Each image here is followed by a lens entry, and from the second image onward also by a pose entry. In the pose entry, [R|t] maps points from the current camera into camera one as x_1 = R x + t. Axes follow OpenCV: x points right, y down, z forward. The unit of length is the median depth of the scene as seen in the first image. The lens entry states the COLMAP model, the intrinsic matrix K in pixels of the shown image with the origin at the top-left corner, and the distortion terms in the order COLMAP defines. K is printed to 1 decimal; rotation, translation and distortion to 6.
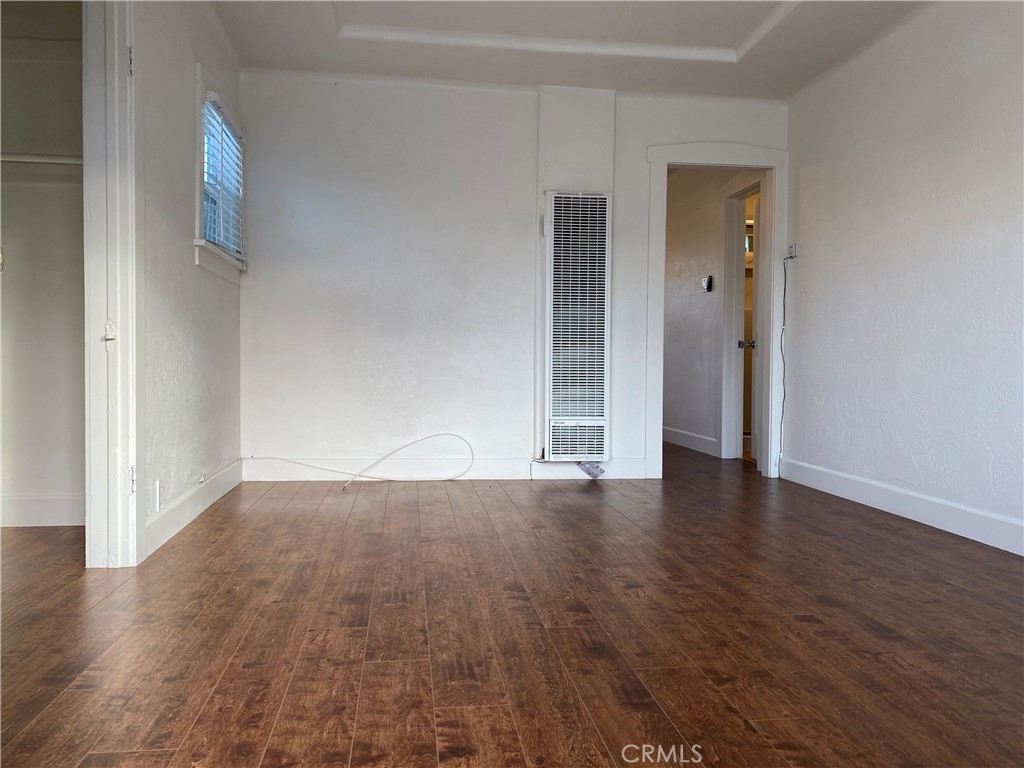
lens RADIAL K [[783.7, 0, 512.8], [0, 783.7, 387.8], [0, 0, 1]] dist [0.033026, -0.001661]
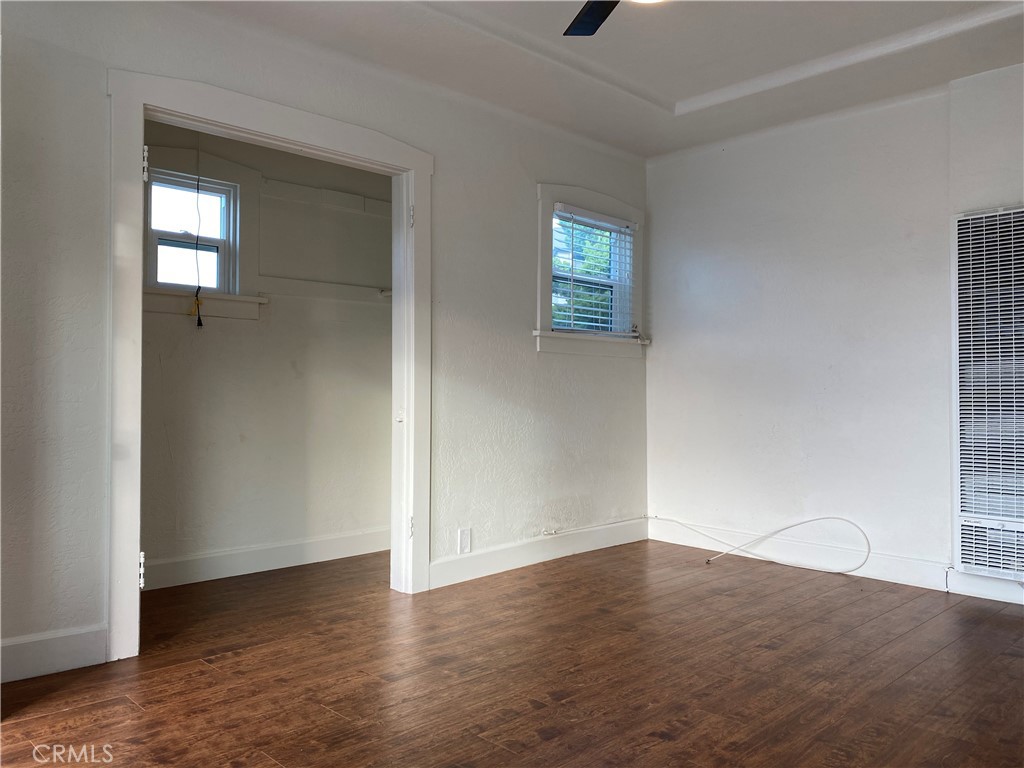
lens RADIAL K [[802.7, 0, 511.5], [0, 802.7, 379.0], [0, 0, 1]] dist [0.032247, -0.009709]
pose [[0.599054, -0.018193, -0.800502, 0.773968], [-0.025469, 0.998803, -0.041759, -0.086862], [0.800304, 0.045404, 0.597873, 0.357061]]
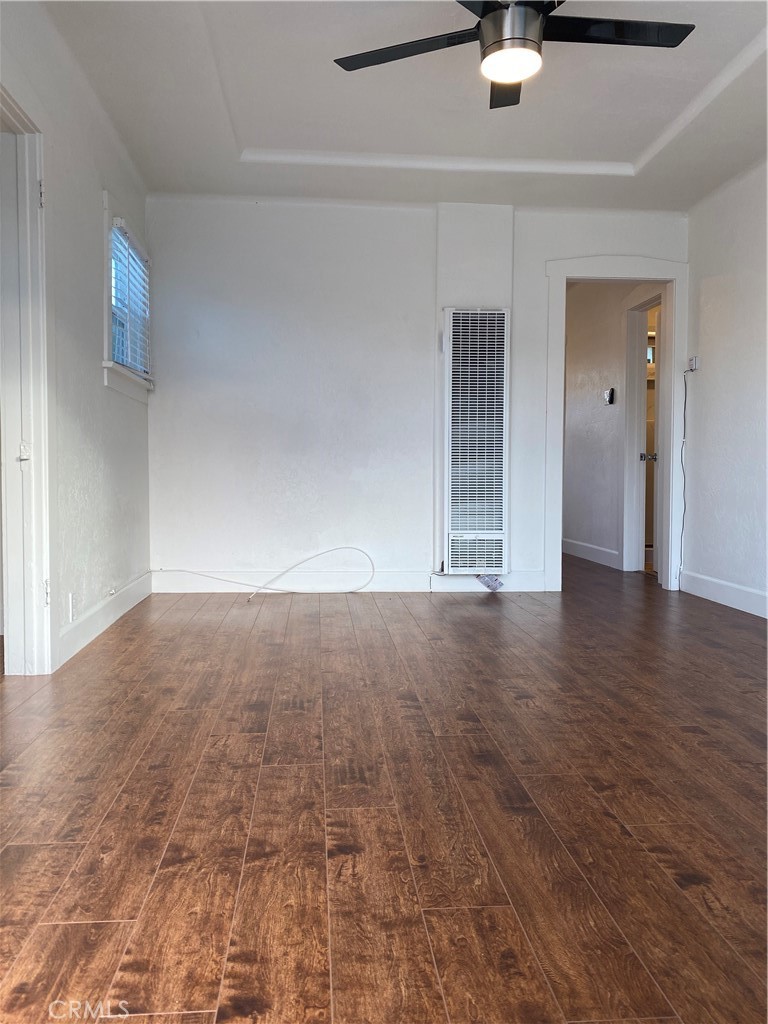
lens RADIAL K [[782.1, 0, 384.0], [0, 782.1, 512.0], [0, 0, 1]] dist [0.036156, -0.005542]
pose [[0.998896, -0.003133, -0.046864, 0.020199], [0.003904, 0.999858, 0.016367, -0.007180], [0.046807, -0.016532, 0.998767, -0.031395]]
